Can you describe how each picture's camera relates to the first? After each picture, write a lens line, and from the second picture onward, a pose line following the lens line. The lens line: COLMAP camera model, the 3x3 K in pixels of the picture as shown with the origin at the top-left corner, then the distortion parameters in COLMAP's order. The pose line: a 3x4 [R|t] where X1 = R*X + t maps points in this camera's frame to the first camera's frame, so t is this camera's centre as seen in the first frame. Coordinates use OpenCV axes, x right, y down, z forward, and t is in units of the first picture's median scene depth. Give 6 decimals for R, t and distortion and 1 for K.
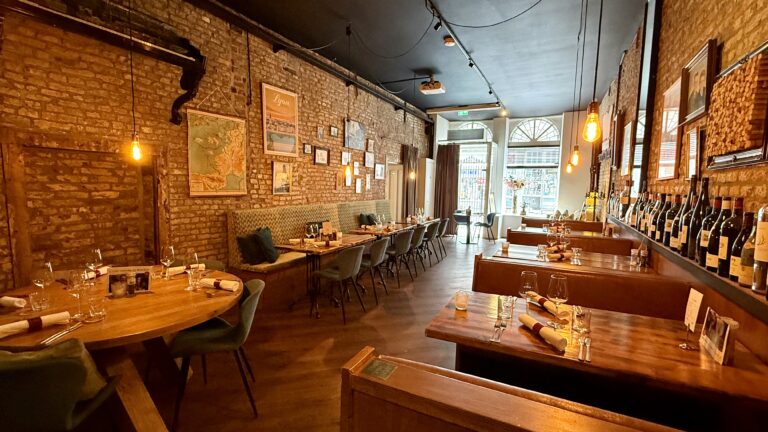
lens RADIAL K [[344.3, 0, 381.8], [0, 344.3, 214.1], [0, 0, 1]] dist [-0.003809, -0.000793]
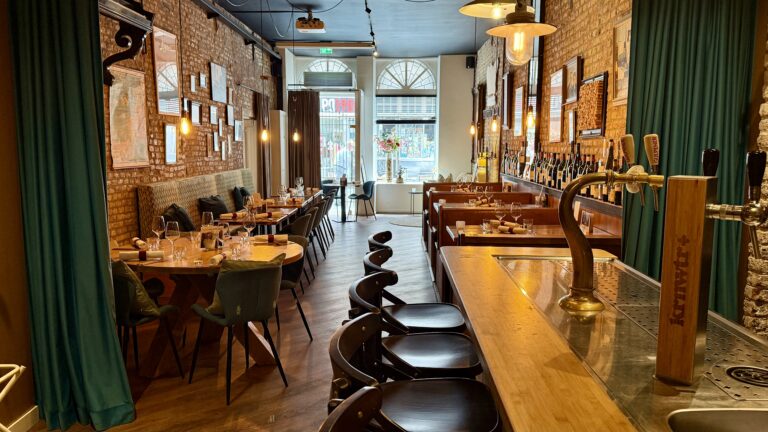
lens RADIAL K [[610.3, 0, 385.2], [0, 610.3, 221.0], [0, 0, 1]] dist [0.012319, -0.007817]
pose [[0.895899, -0.071418, 0.438480, -0.526202], [0.052814, 0.997116, 0.054497, 0.025350], [-0.441108, -0.025666, 0.897087, -0.540207]]
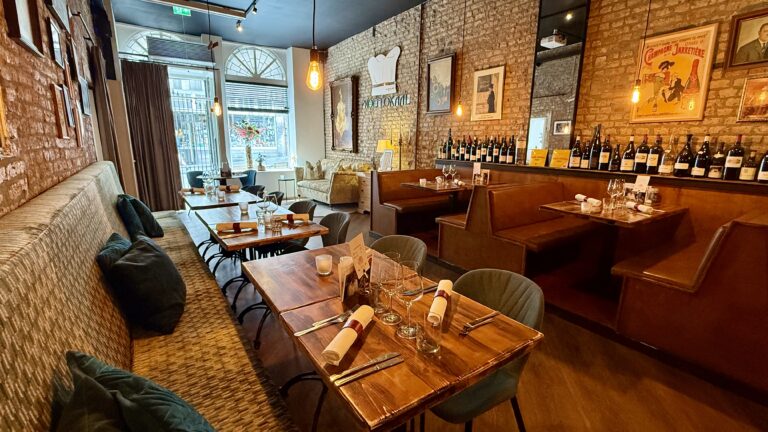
lens RADIAL K [[344.3, 0, 384.9], [0, 344.3, 212.4], [0, 0, 1]] dist [-0.003809, -0.000793]
pose [[0.460374, -0.194857, 0.866075, -0.391211], [0.078725, 0.980730, 0.178806, -0.049106], [-0.884228, -0.014136, 0.466842, 0.788349]]
